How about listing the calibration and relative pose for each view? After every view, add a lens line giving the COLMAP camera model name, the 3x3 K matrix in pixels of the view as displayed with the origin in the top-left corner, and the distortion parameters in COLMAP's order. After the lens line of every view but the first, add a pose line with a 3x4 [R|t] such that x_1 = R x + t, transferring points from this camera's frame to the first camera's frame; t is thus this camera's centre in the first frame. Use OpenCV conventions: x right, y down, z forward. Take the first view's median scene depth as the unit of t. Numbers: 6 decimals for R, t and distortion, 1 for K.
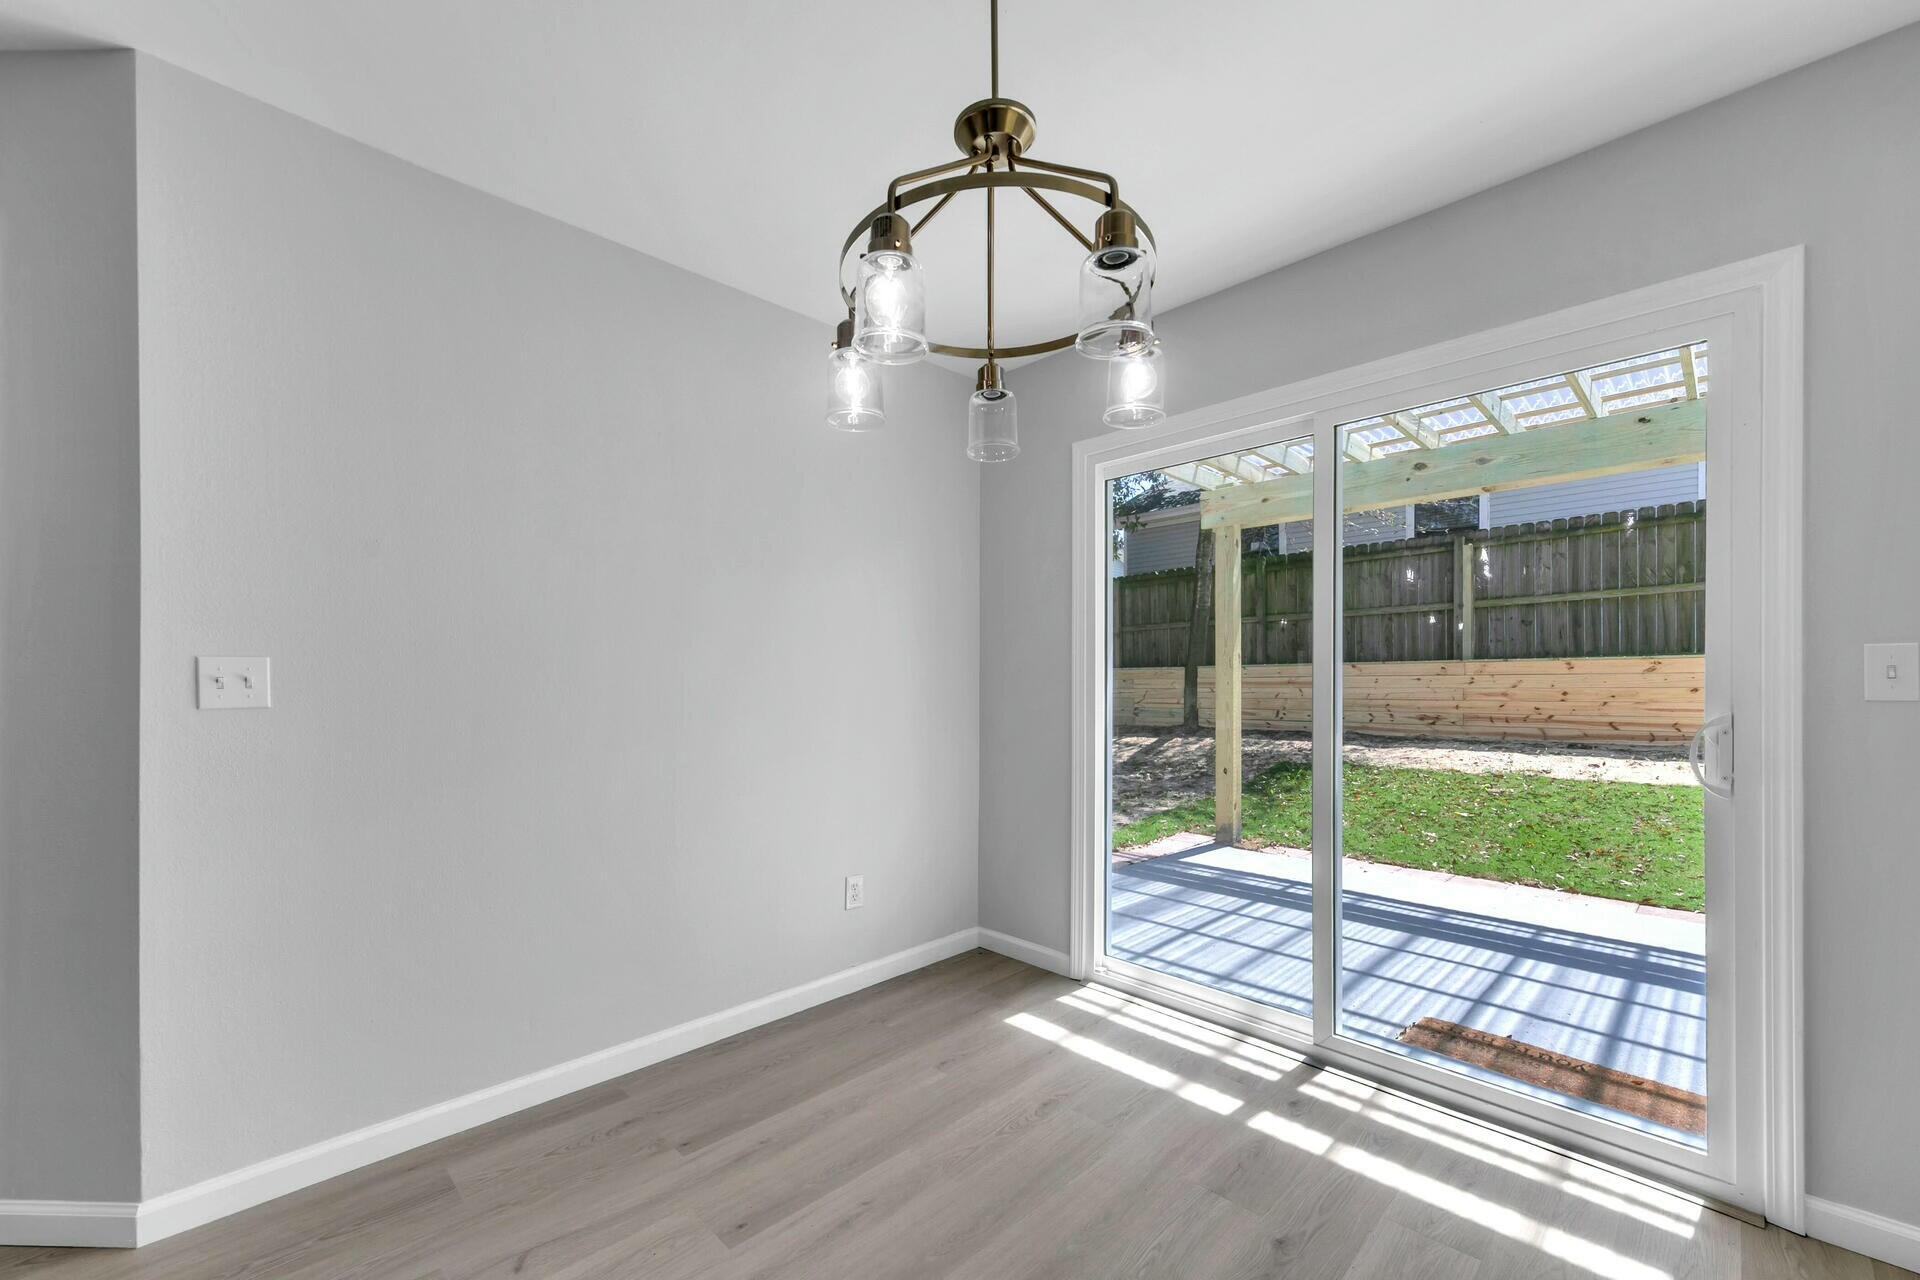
lens RADIAL K [[754.5, 0, 944.3], [0, 754.5, 682.8], [0, 0, 1]] dist [0.005220, -0.000324]
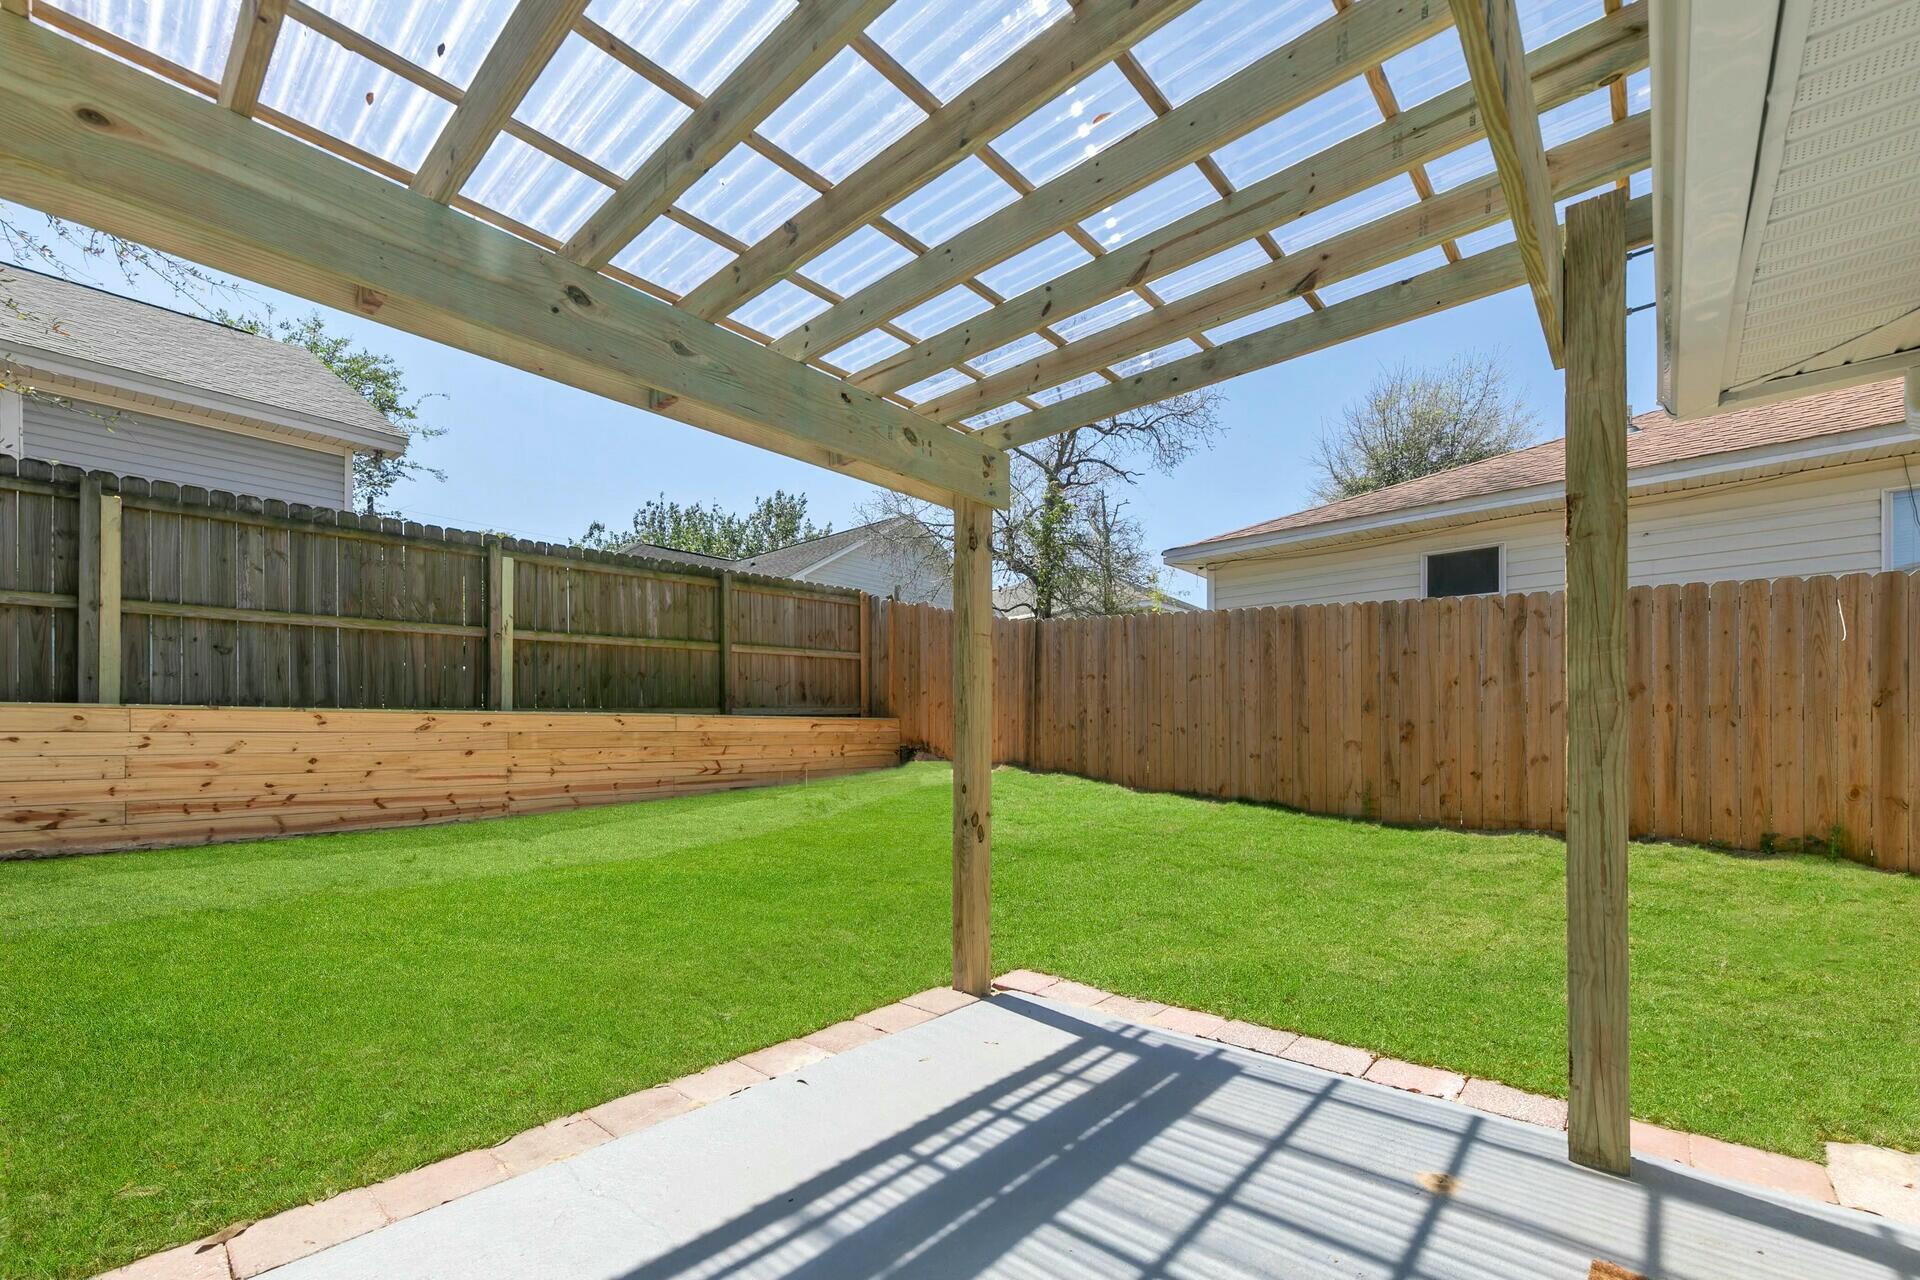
lens RADIAL K [[786.5, 0, 935.4], [0, 786.5, 735.5], [0, 0, 1]] dist [0.000869, 0.000026]
pose [[-0.087494, 0.004931, 0.996153, 0.069696], [0.002214, 0.999986, -0.004756, -0.003689], [-0.996163, 0.001790, -0.087504, 0.487479]]
